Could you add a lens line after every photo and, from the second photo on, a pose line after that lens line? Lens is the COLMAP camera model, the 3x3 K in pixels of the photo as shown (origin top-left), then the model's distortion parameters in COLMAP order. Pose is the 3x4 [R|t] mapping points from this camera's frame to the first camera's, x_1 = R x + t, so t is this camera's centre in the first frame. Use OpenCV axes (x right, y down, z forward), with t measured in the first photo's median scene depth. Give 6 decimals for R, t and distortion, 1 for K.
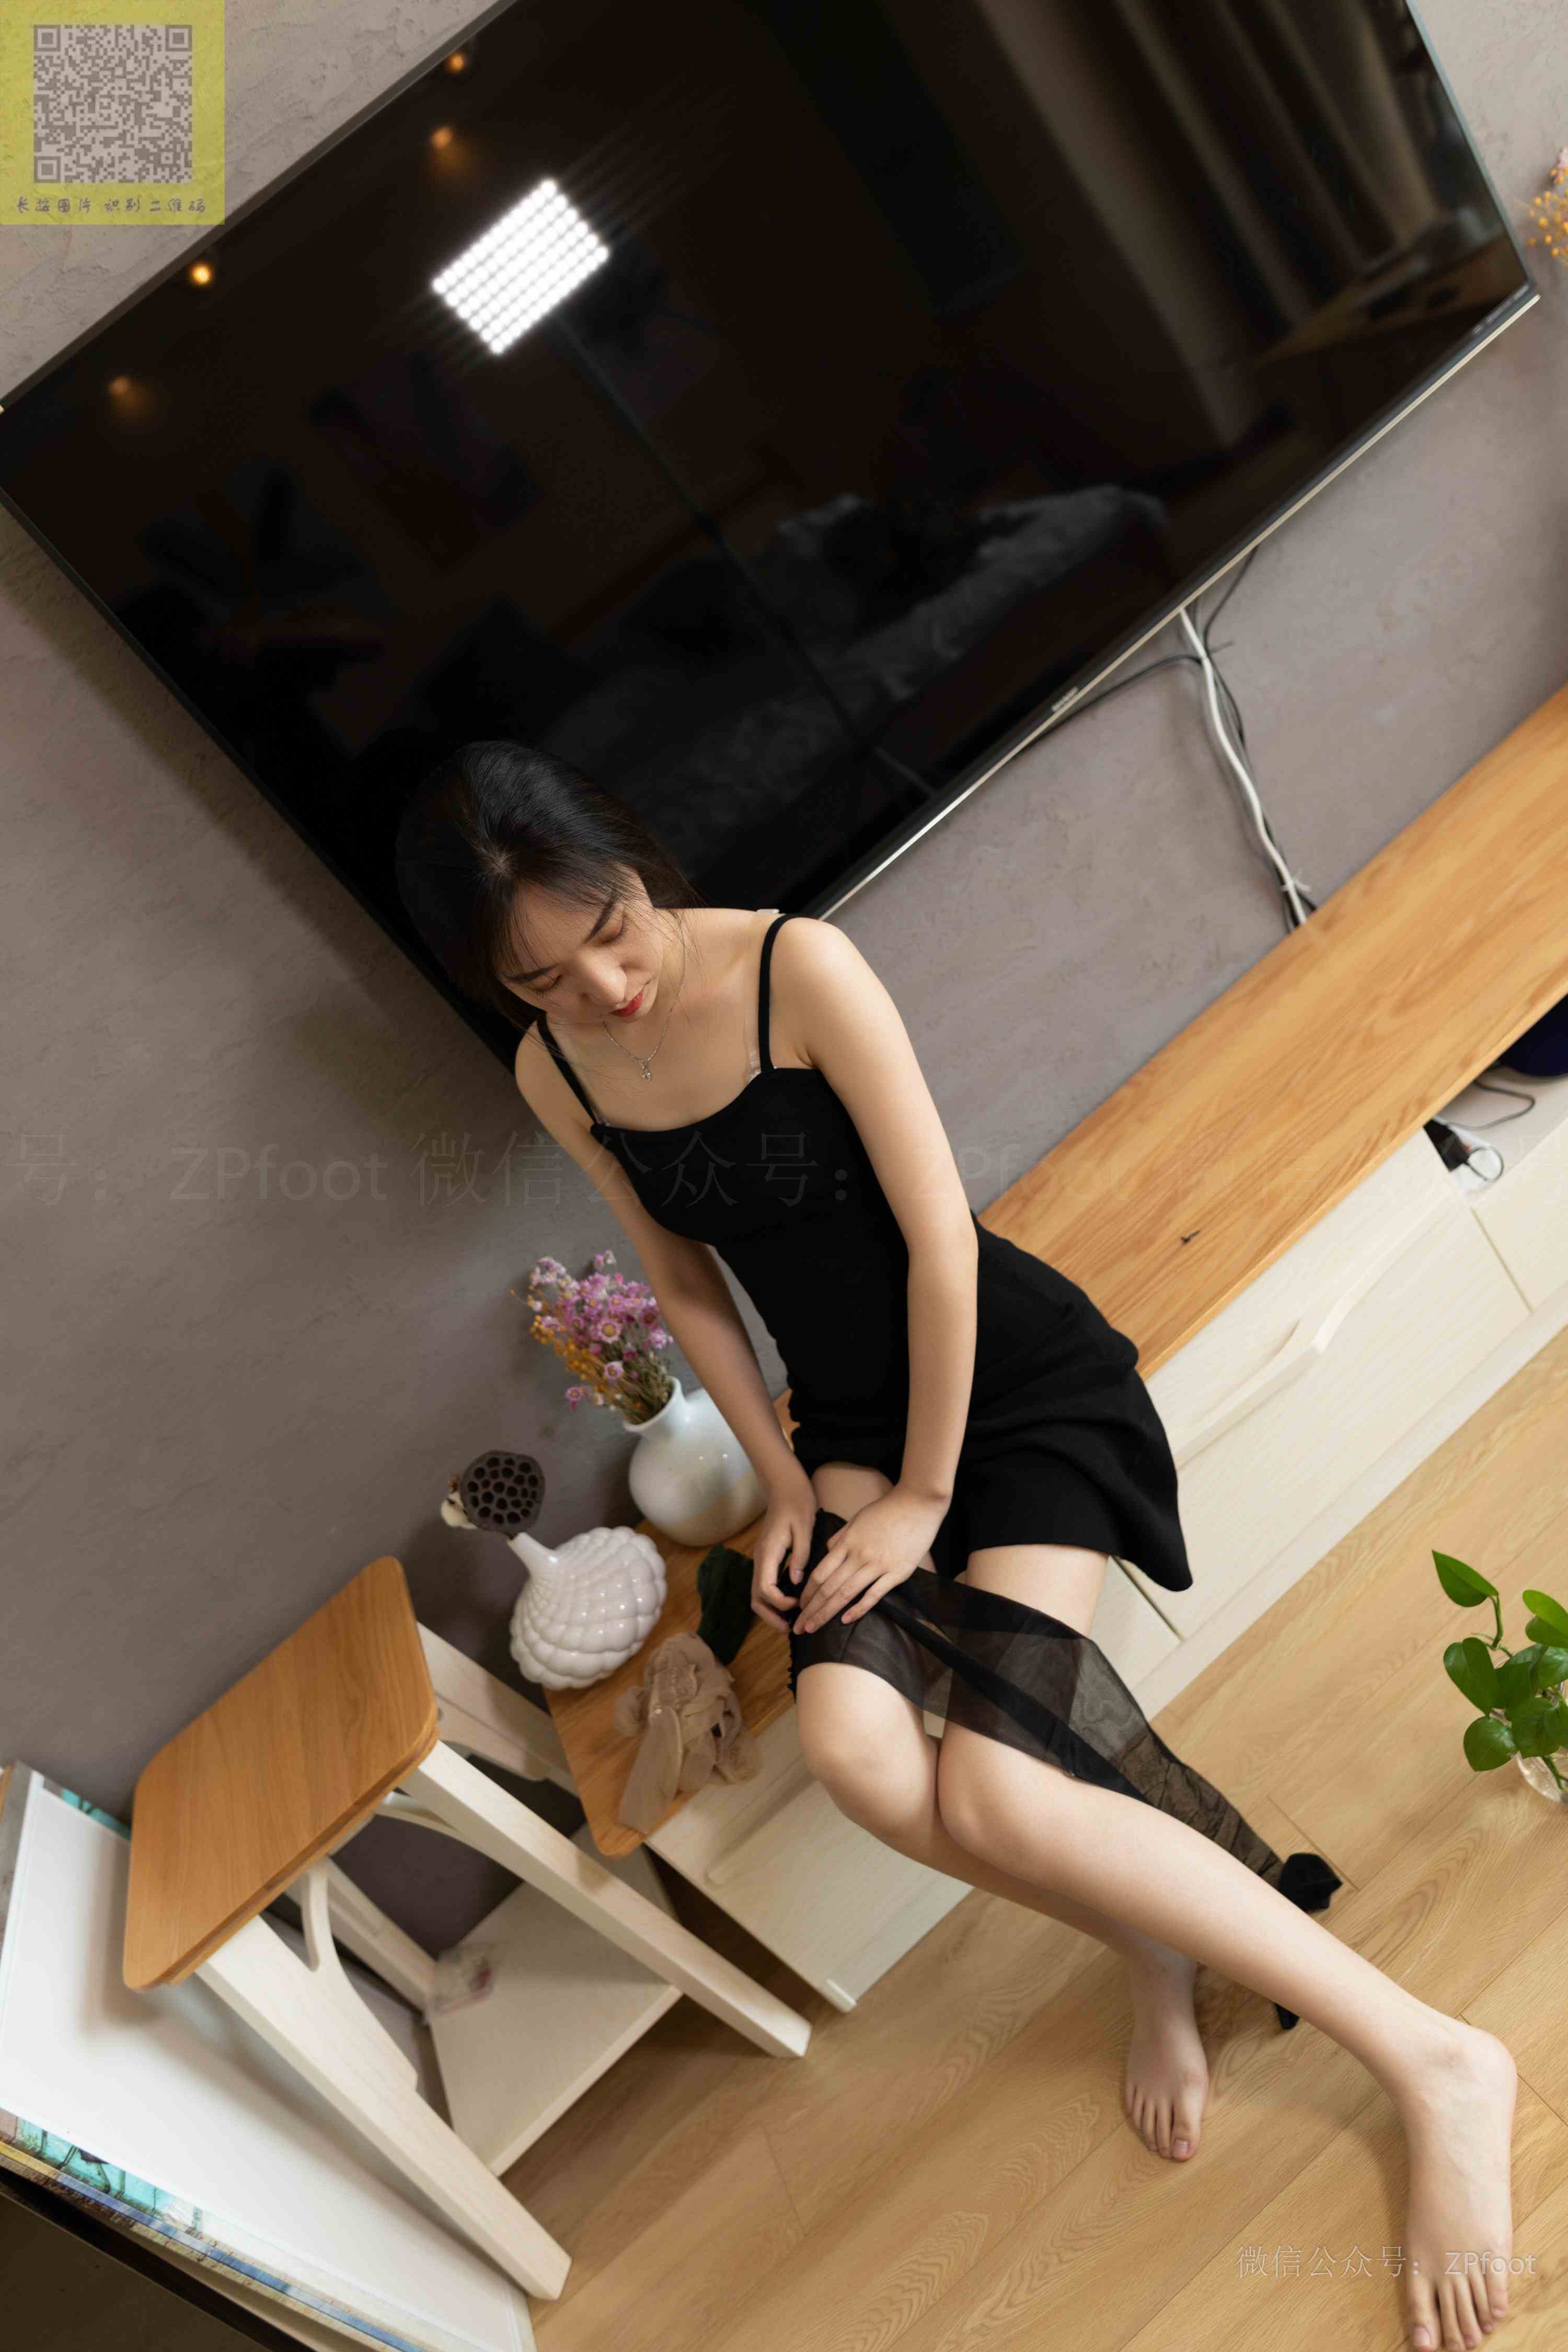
lens RADIAL K [[1609.1, 0, 790.5], [0, 1609.1, 1173.1], [0, 0, 1]] dist [-0.001749, 0.000351]
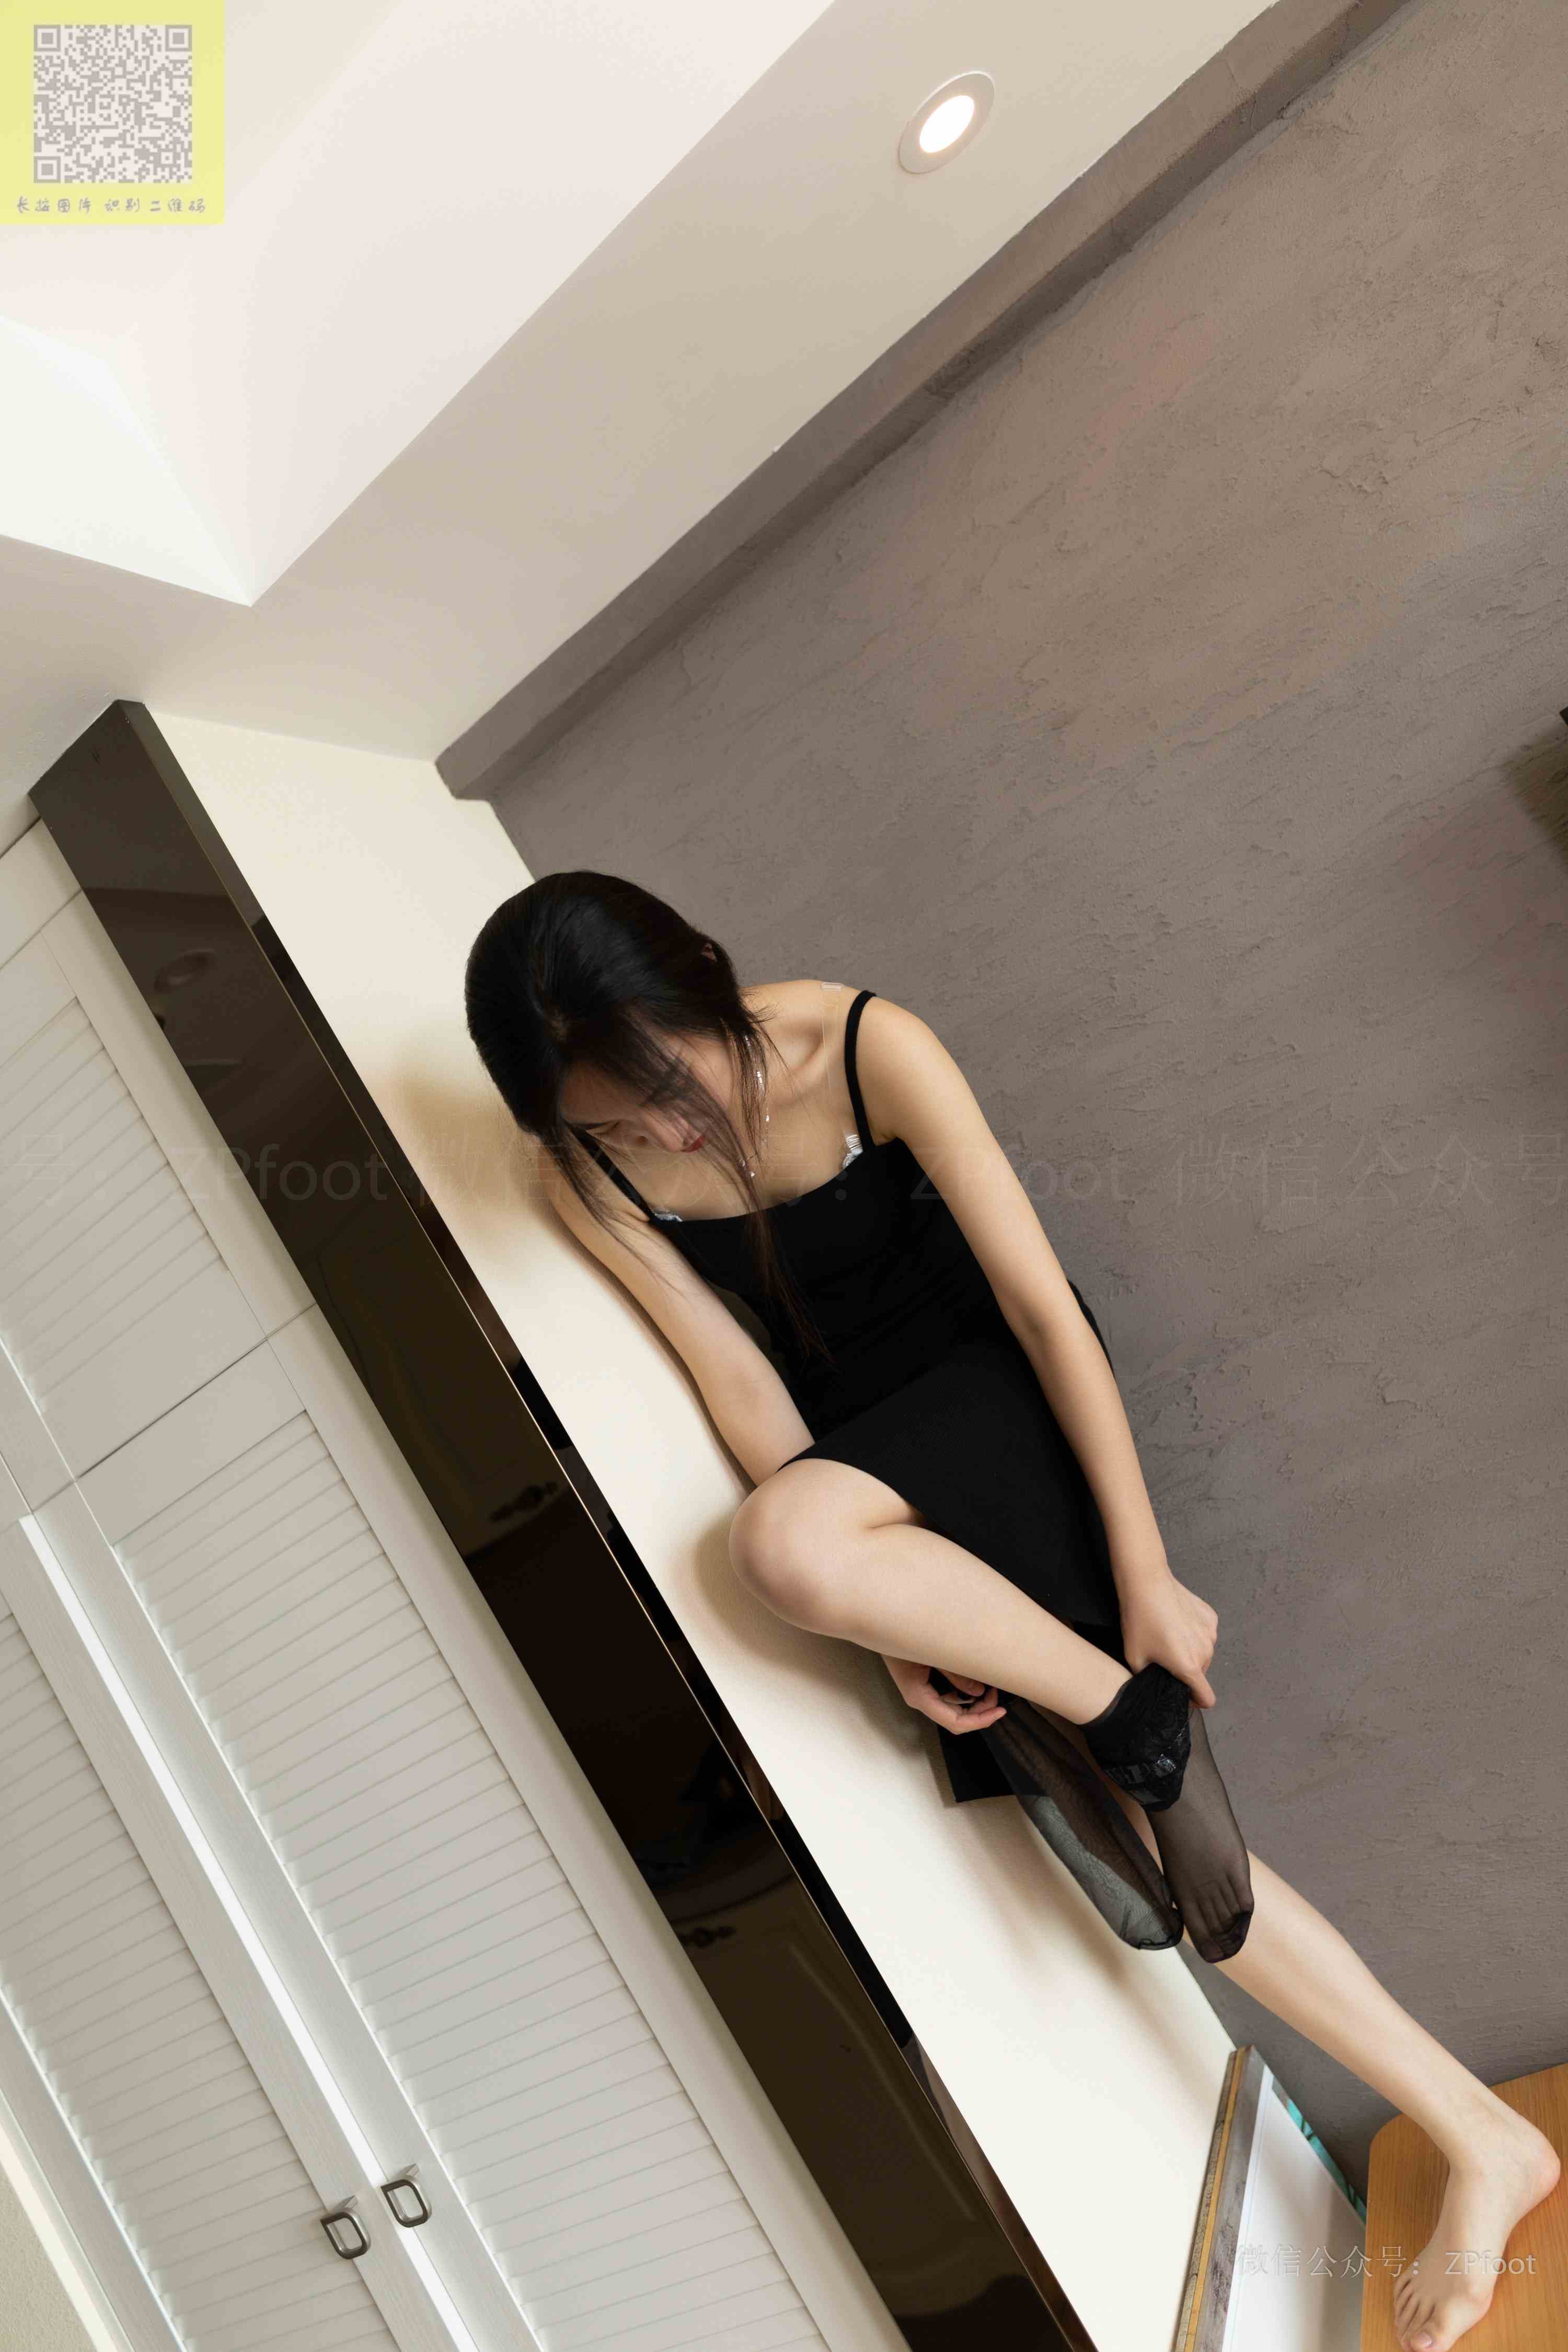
lens RADIAL K [[1609.1, 0, 785.5], [0, 1609.1, 1174.8], [0, 0, 1]] dist [-0.001749, 0.000351]
pose [[0.752332, 0.160351, -0.638972, -0.167869], [-0.237202, 0.970806, -0.035659, -0.031569], [0.614599, 0.178393, 0.768403, 0.017814]]
